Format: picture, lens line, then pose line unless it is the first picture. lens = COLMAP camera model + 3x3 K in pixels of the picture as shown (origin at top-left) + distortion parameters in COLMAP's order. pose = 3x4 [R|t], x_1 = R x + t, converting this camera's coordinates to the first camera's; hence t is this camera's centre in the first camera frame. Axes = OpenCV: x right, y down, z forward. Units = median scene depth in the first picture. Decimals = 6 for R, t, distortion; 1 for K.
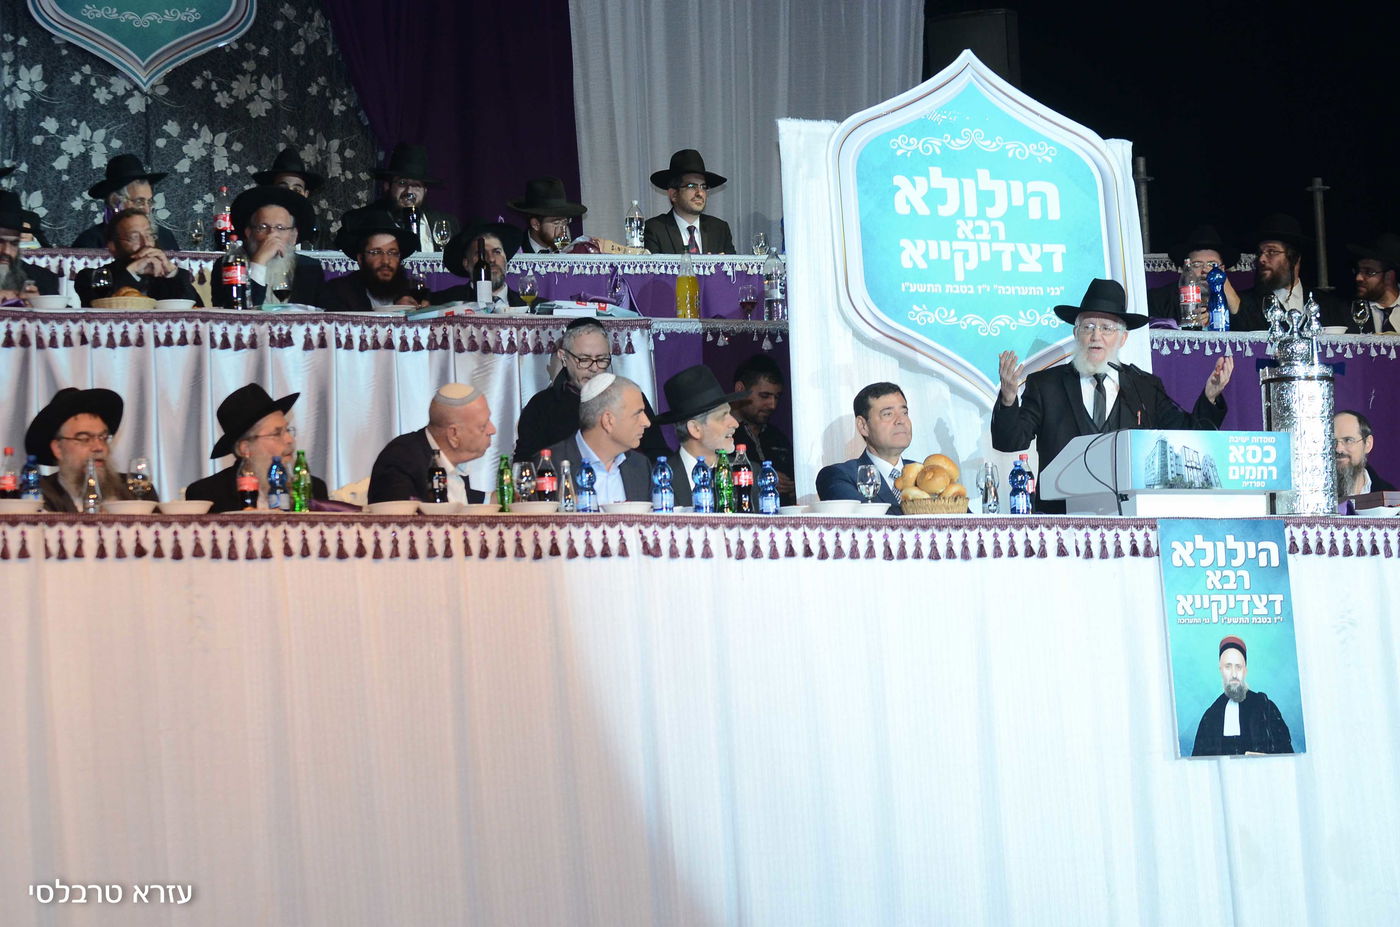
lens RADIAL K [[4096.2, 0, 700.7], [0, 4096.2, 462.7], [0, 0, 1]] dist [-0.346024, 0.000000]
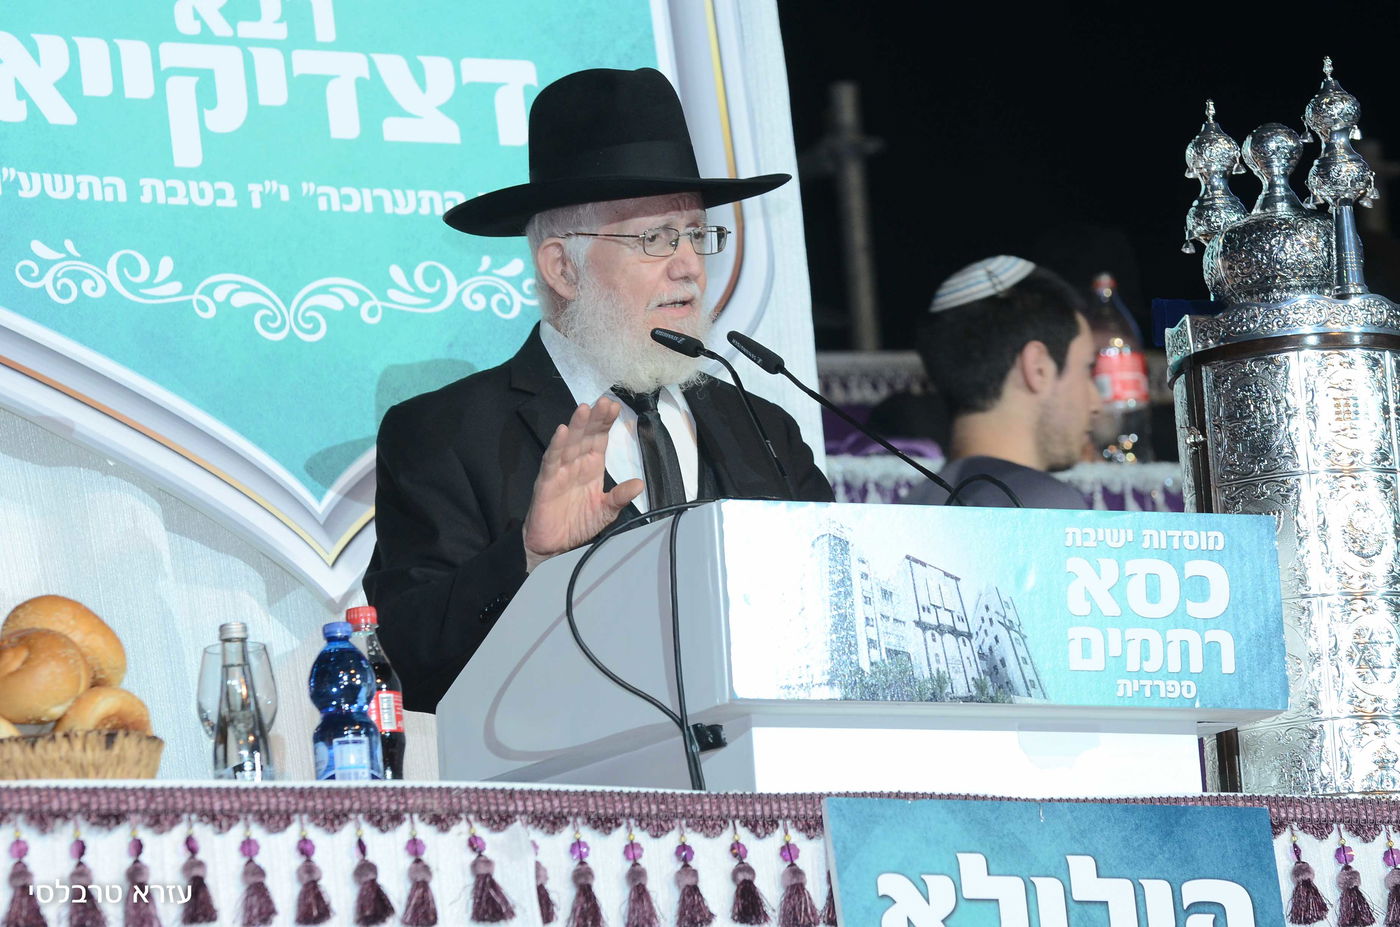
lens RADIAL K [[8893.2, 0, 684.3], [0, 8893.2, 517.7], [0, 0, 1]] dist [1.177128, 0.000000]
pose [[0.996799, -0.032980, 0.072835, 0.055472], [0.040488, 0.993739, -0.104137, 0.058412], [-0.068945, 0.106752, 0.991892, 0.363070]]
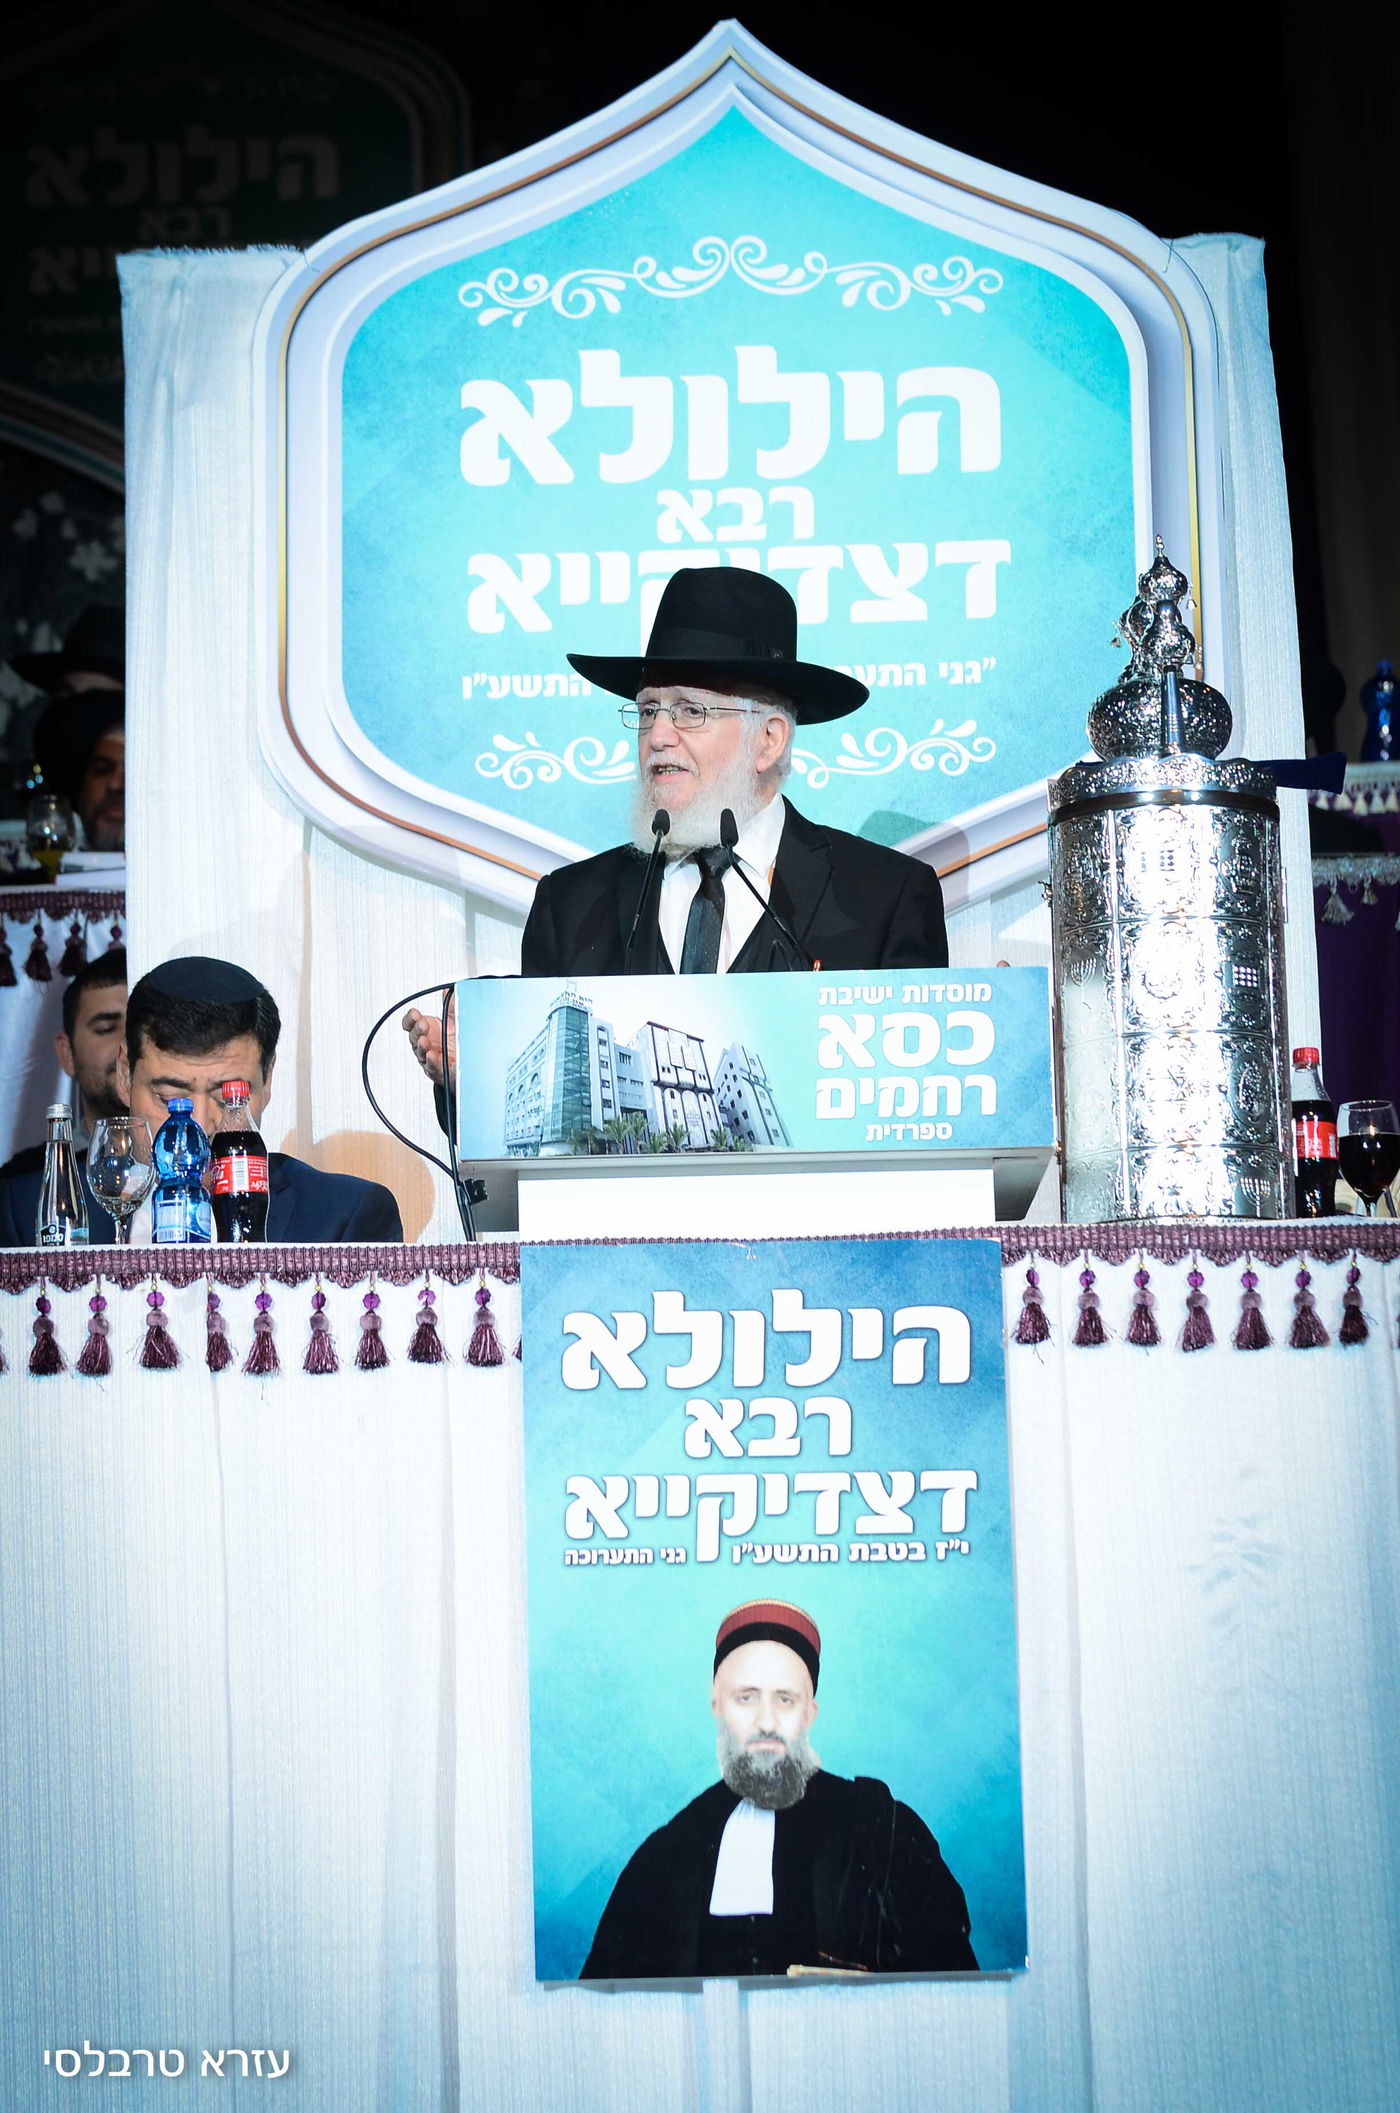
lens RADIAL K [[7784.4, 0, 698.2], [0, 7784.4, 1059.0], [0, 0, 1]] dist [-0.228259, 0.000000]
pose [[0.904157, -0.066052, -0.422062, 0.378505], [0.032419, 0.995735, -0.086380, 0.051747], [0.425968, 0.064418, 0.902442, 0.439411]]
